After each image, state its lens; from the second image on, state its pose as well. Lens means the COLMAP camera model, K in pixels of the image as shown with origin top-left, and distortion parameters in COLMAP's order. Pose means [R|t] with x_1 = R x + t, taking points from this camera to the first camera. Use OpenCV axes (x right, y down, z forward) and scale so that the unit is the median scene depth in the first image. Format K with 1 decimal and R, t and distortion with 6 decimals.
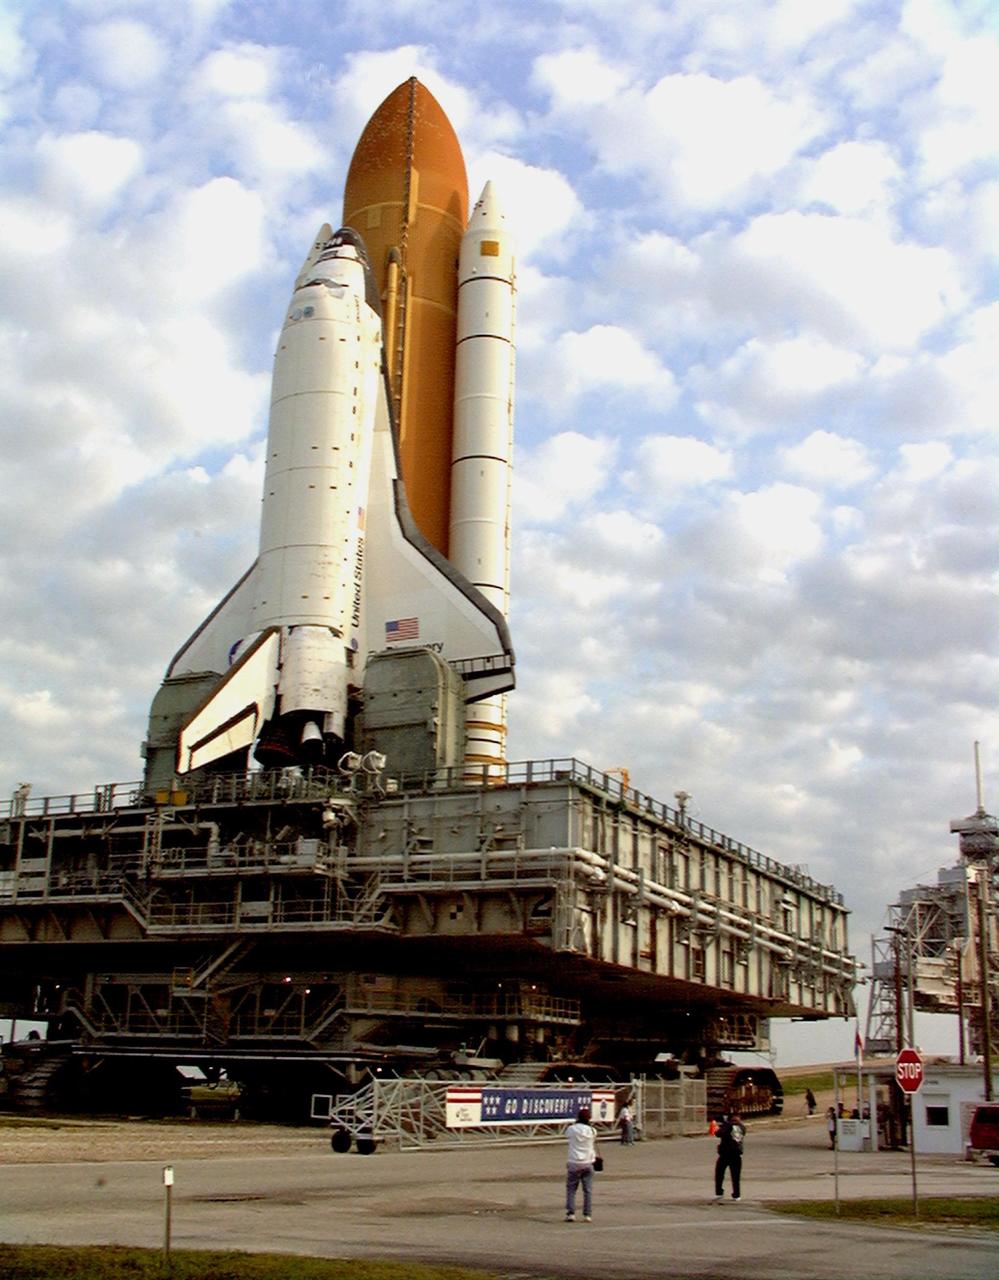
lens RADIAL K [[1502.4, 0, 499.5], [0, 1502.4, 640.0], [0, 0, 1]] dist [-0.122238, 0.016511]
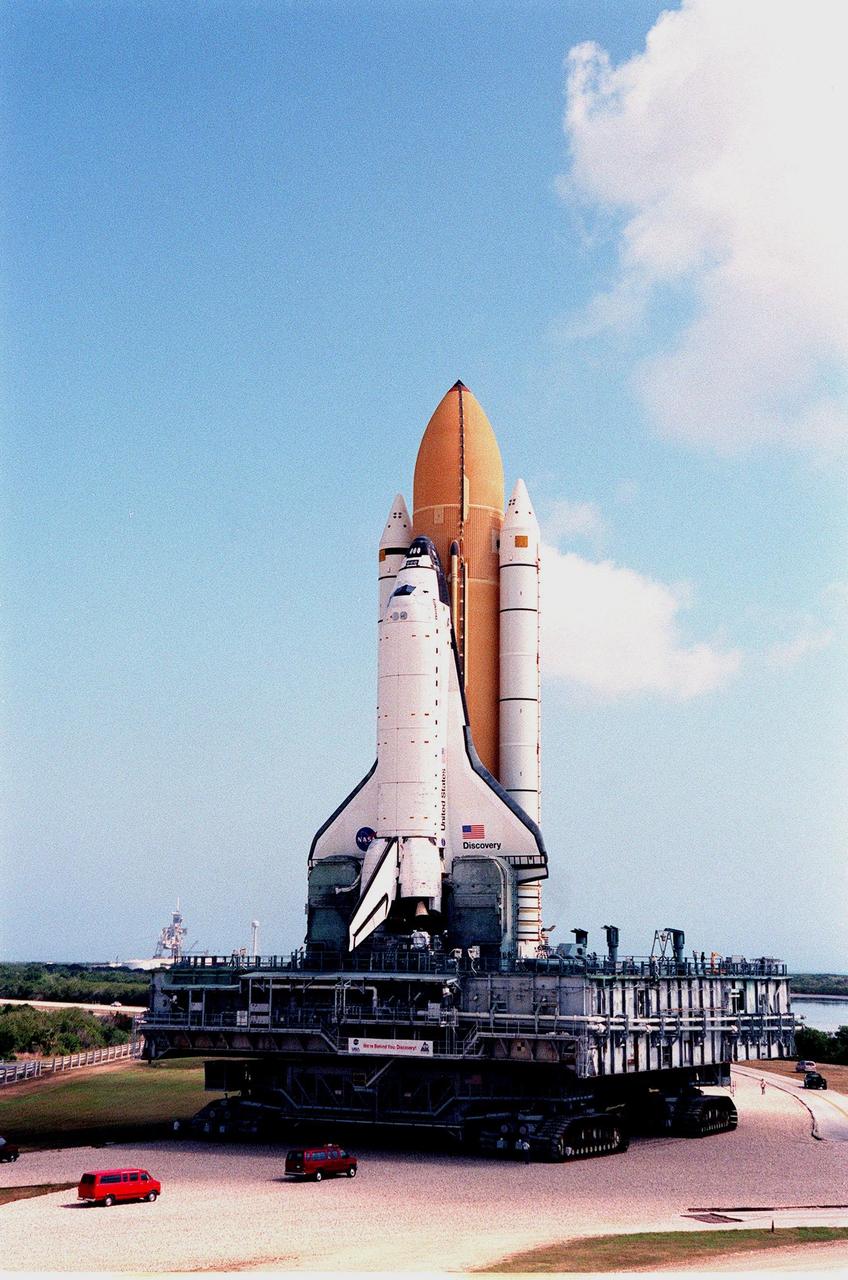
lens RADIAL K [[1841.4, 0, 424.0], [0, 1841.4, 640.0], [0, 0, 1]] dist [0.204161, 0.012885]
pose [[0.998945, -0.020356, -0.041158, -0.036815], [0.025257, 0.992172, 0.122300, -0.483868], [0.038346, -0.123210, 0.991639, -0.959315]]
